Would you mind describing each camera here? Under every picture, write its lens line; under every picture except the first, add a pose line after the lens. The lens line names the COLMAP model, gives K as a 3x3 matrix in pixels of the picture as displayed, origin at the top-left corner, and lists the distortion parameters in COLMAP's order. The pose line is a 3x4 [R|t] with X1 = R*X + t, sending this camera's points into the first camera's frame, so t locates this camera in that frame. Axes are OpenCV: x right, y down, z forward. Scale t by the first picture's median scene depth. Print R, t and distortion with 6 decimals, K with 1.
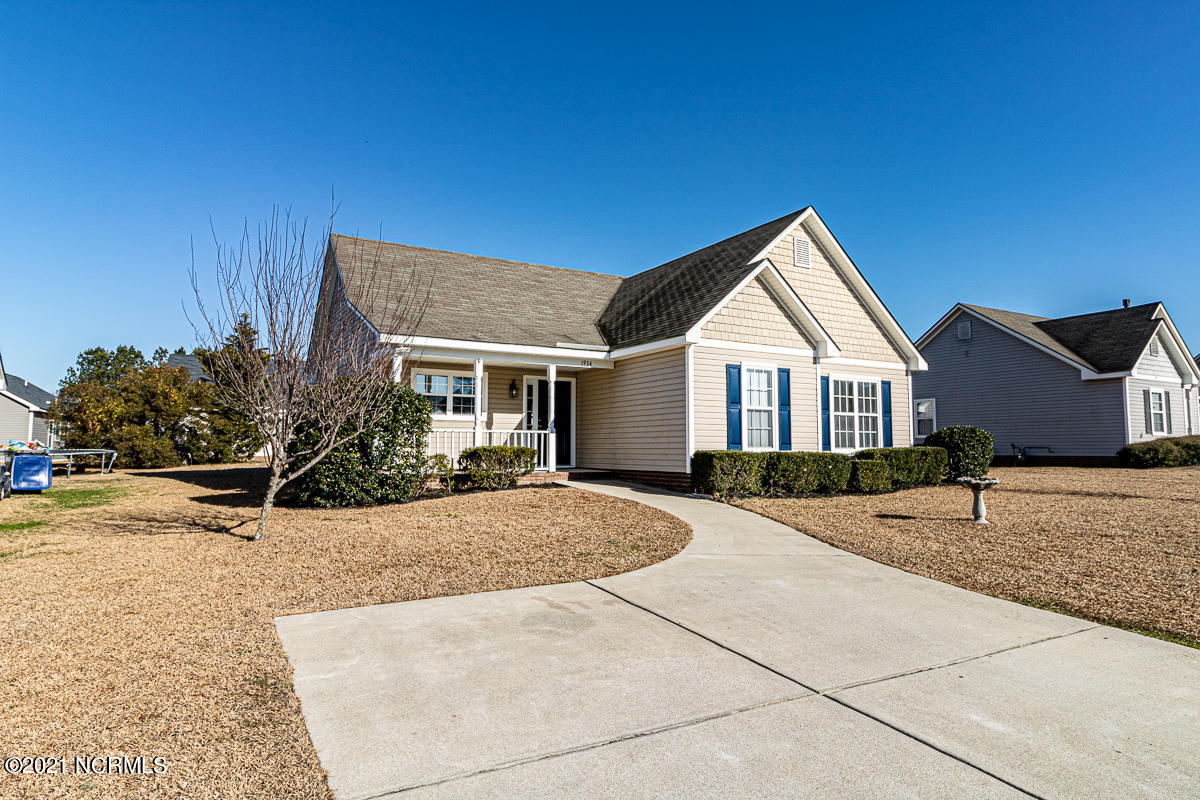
lens RADIAL K [[766.2, 0, 600.0], [0, 766.2, 400.0], [0, 0, 1]] dist [0.001220, 0.000181]
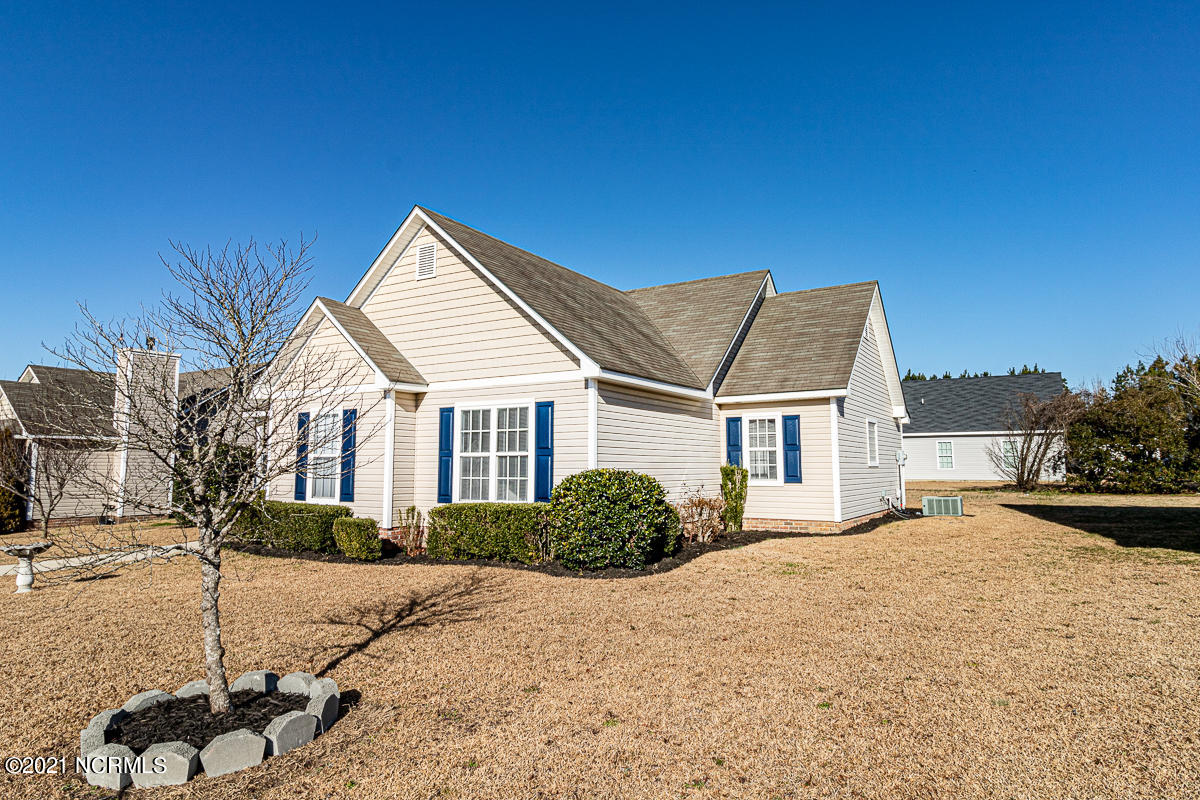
lens RADIAL K [[766.2, 0, 600.0], [0, 766.2, 400.0], [0, 0, 1]] dist [0.001220, 0.000181]
pose [[0.441403, -0.104756, -0.891173, 1.065713], [0.052944, 0.994472, -0.090676, 0.040403], [0.895746, -0.007158, 0.444509, 0.800245]]
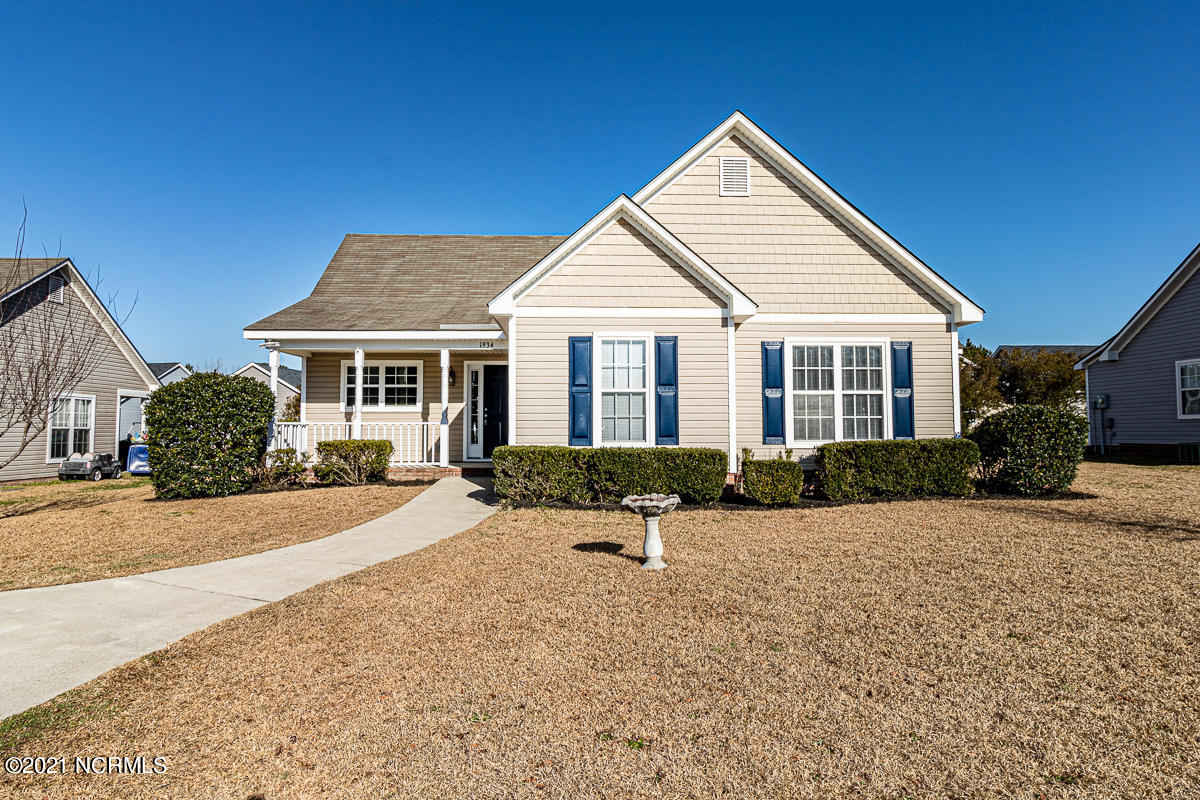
lens RADIAL K [[766.2, 0, 600.0], [0, 766.2, 400.0], [0, 0, 1]] dist [0.001220, 0.000181]
pose [[0.859789, -0.024608, -0.510057, 0.524758], [0.037744, 0.999169, 0.015417, 0.006728], [0.509253, -0.032507, 0.860003, 0.292450]]
